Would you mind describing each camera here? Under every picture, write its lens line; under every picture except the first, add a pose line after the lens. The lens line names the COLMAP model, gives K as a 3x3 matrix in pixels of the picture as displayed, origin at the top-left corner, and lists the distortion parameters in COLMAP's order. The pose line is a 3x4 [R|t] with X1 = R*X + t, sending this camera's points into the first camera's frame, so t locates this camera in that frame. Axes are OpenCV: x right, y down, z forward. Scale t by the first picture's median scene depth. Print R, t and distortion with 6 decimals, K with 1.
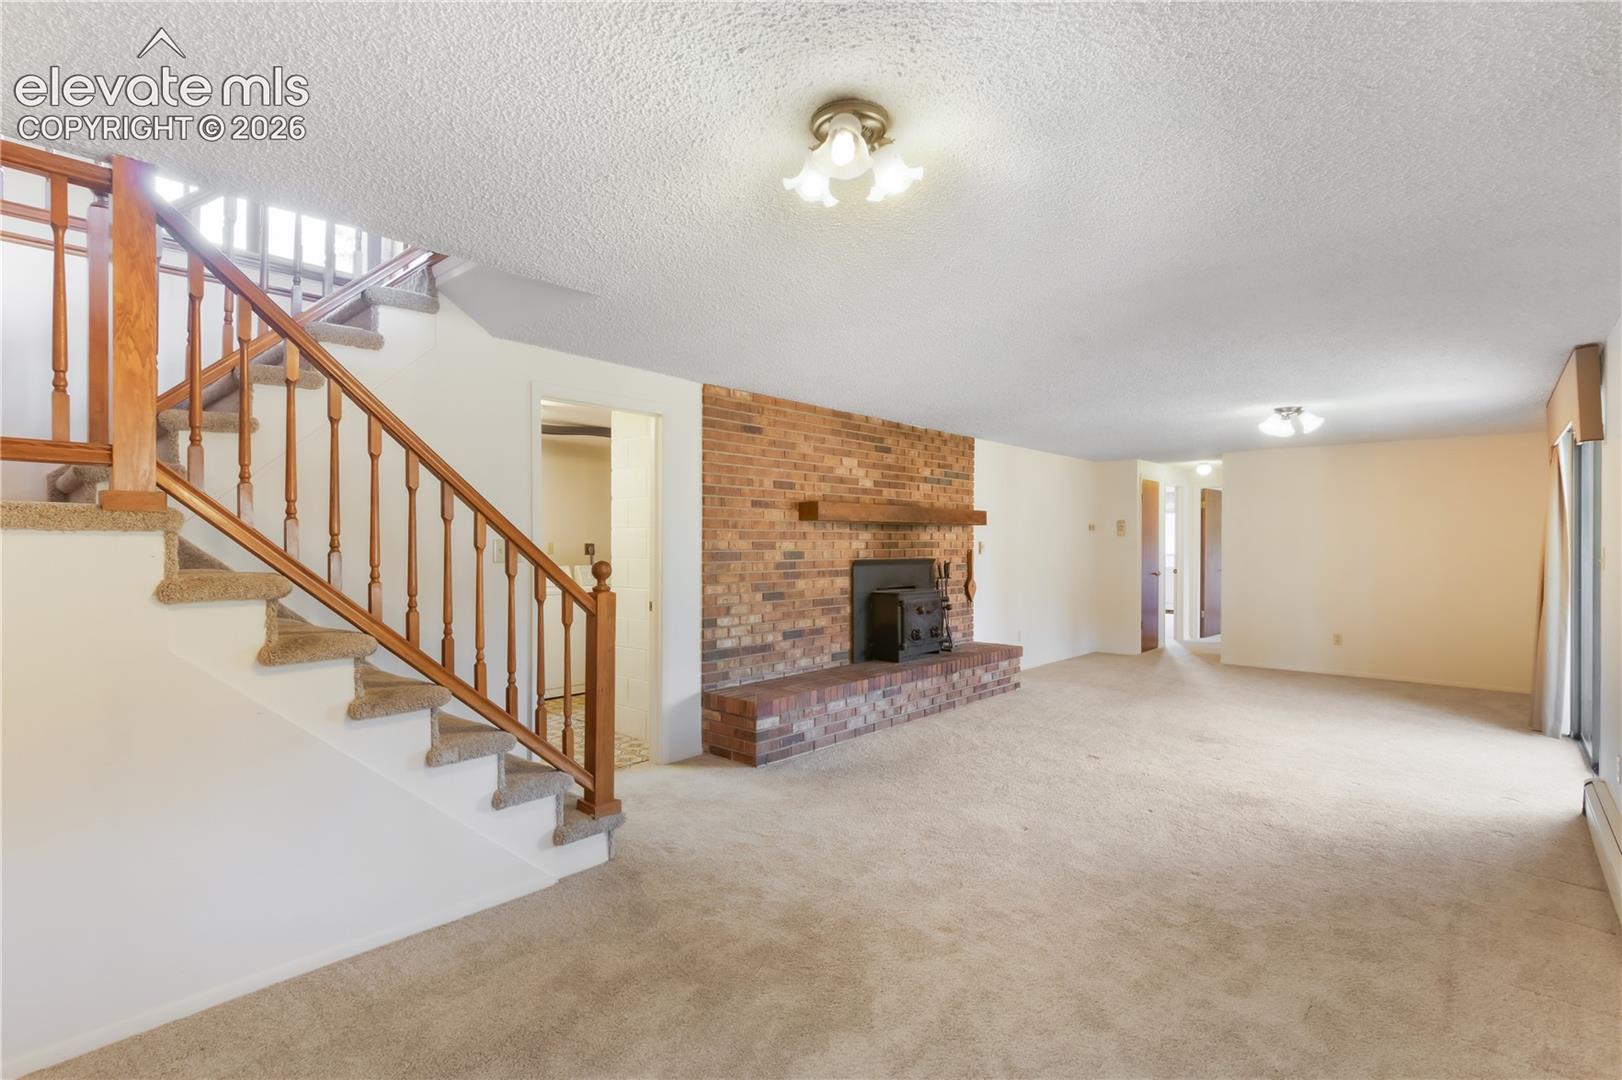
lens RADIAL K [[749.5, 0, 800.4], [0, 749.5, 545.1], [0, 0, 1]] dist [-0.004111, -0.001031]
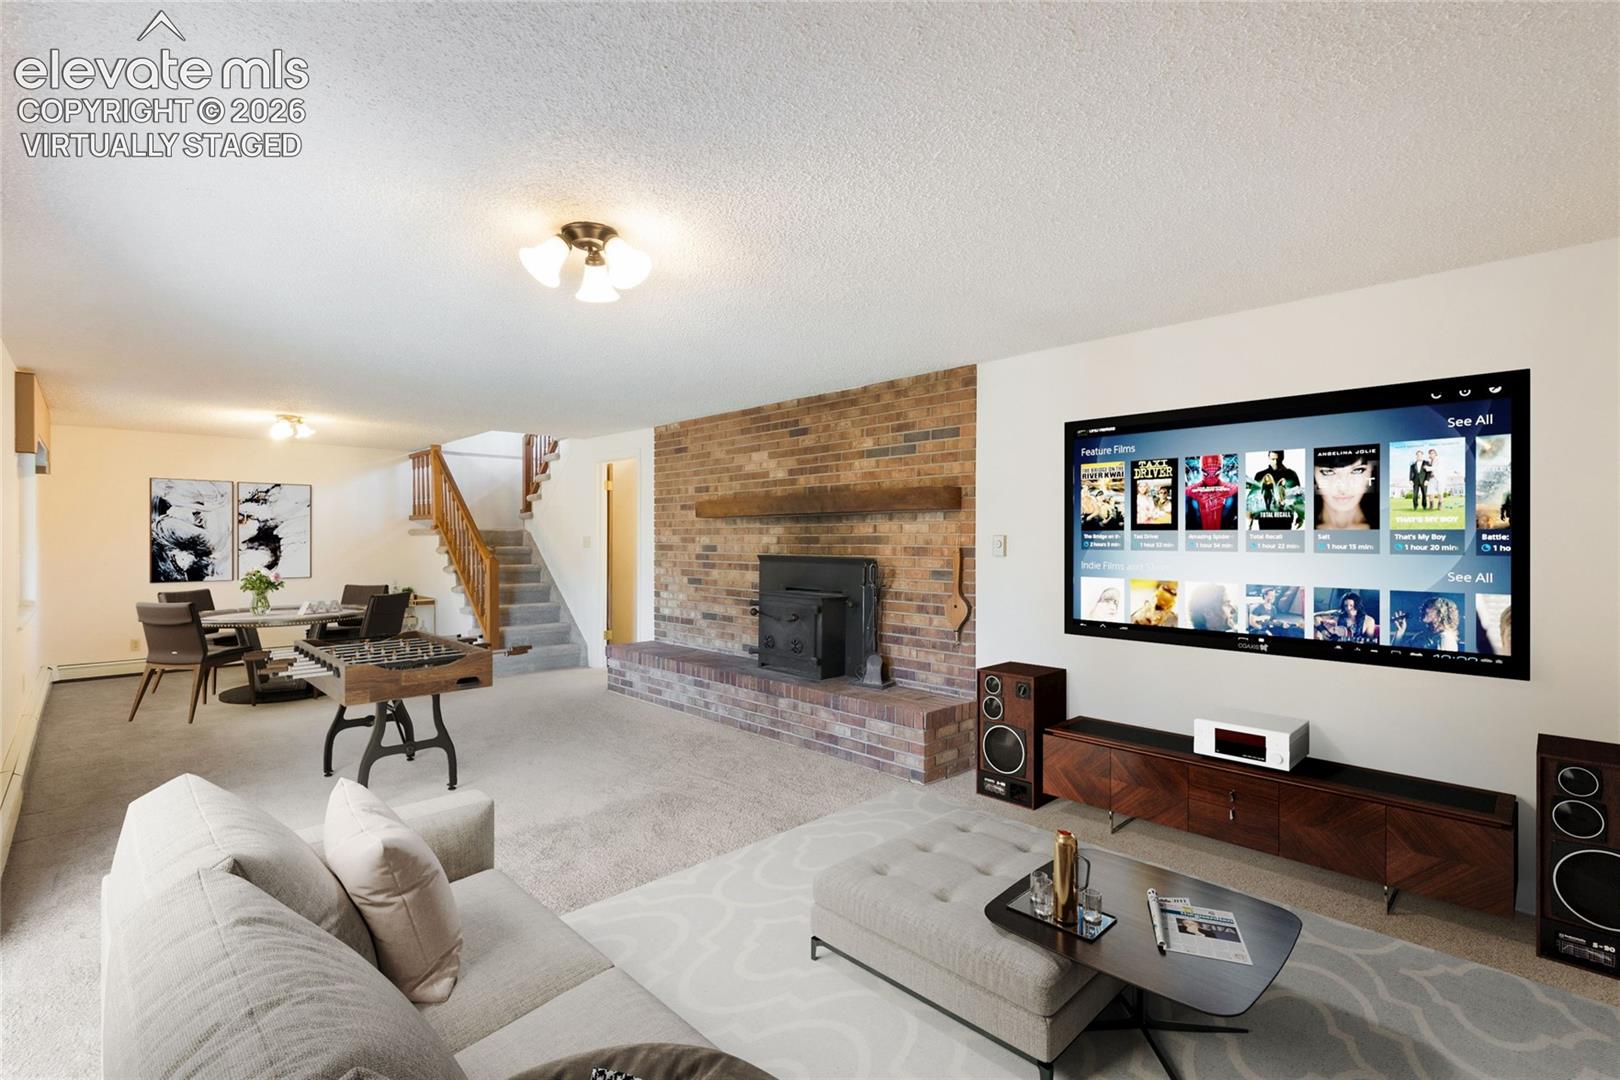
lens RADIAL K [[752.8, 0, 793.7], [0, 752.8, 540.8], [0, 0, 1]] dist [-0.002263, -0.001152]
pose [[-0.067966, 0.002997, -0.997683, 1.082784], [-0.002127, 0.999993, 0.003149, -0.002014], [0.997685, 0.002336, -0.067959, 1.139960]]
